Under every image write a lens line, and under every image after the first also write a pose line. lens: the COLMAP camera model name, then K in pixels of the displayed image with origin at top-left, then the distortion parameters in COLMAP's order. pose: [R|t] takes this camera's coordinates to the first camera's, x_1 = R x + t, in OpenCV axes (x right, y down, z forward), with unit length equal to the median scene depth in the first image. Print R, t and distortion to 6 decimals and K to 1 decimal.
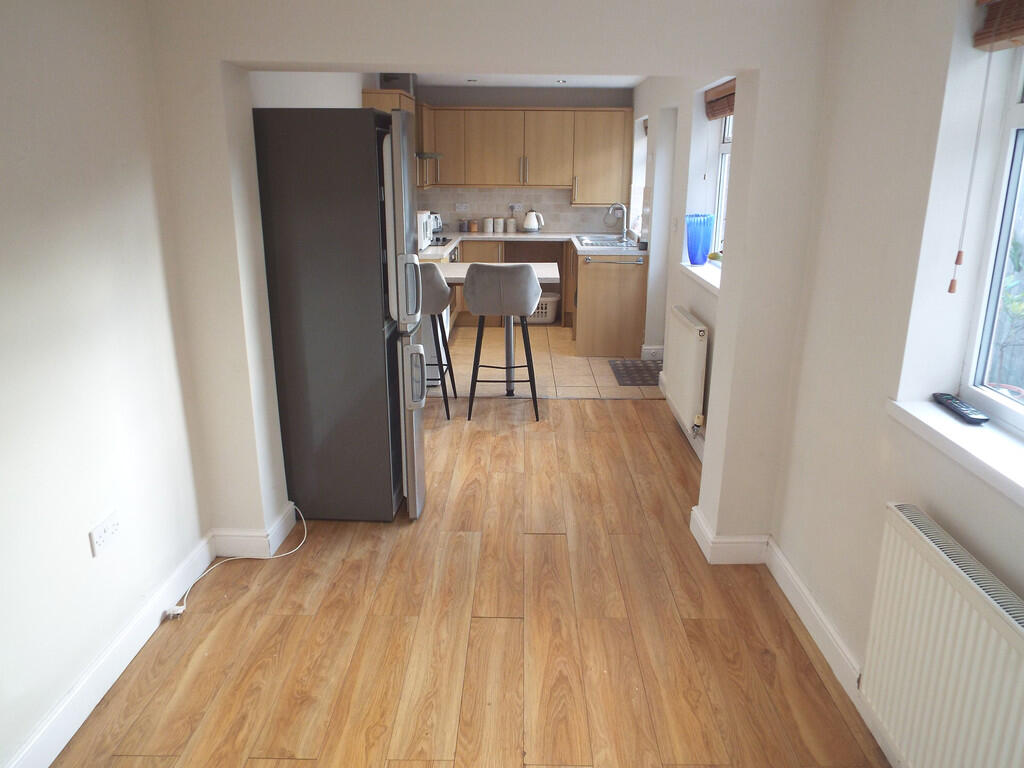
lens RADIAL K [[727.0, 0, 512.0], [0, 727.0, 384.0], [0, 0, 1]] dist [-0.039288, 0.050833]
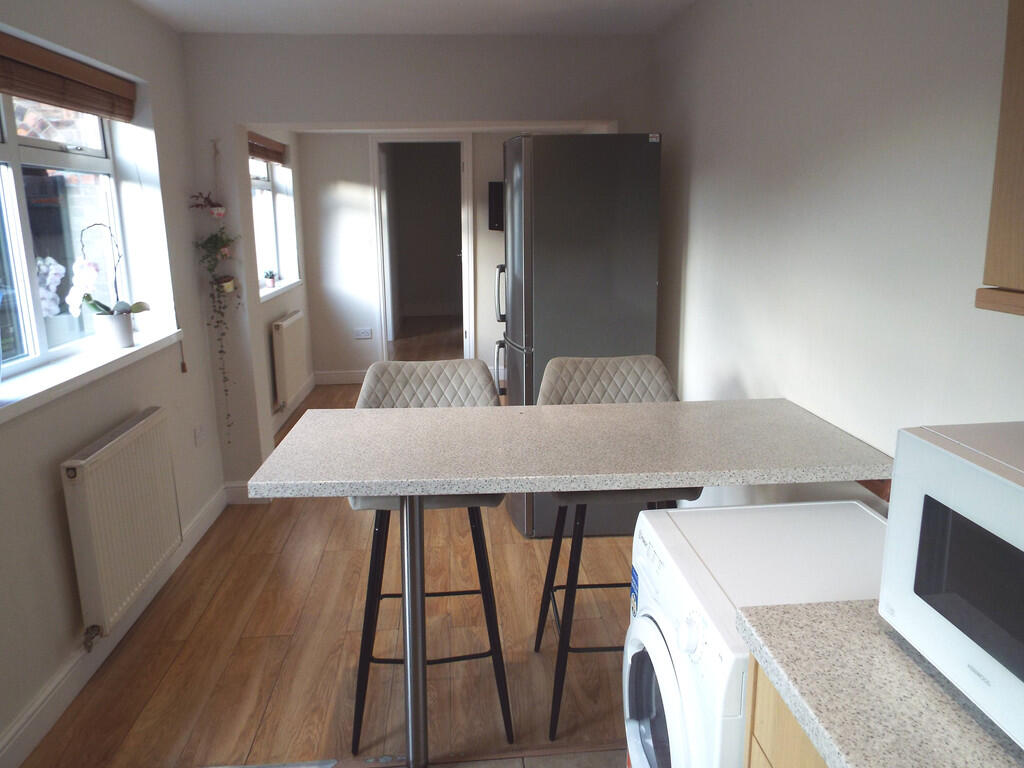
lens RADIAL K [[727.0, 0, 512.0], [0, 727.0, 384.0], [0, 0, 1]] dist [-0.039288, 0.050833]
pose [[-0.995095, 0.026926, -0.095184, -0.015902], [-0.023695, 0.869341, 0.493645, -0.259879], [0.096040, 0.493479, -0.864439, 0.920907]]
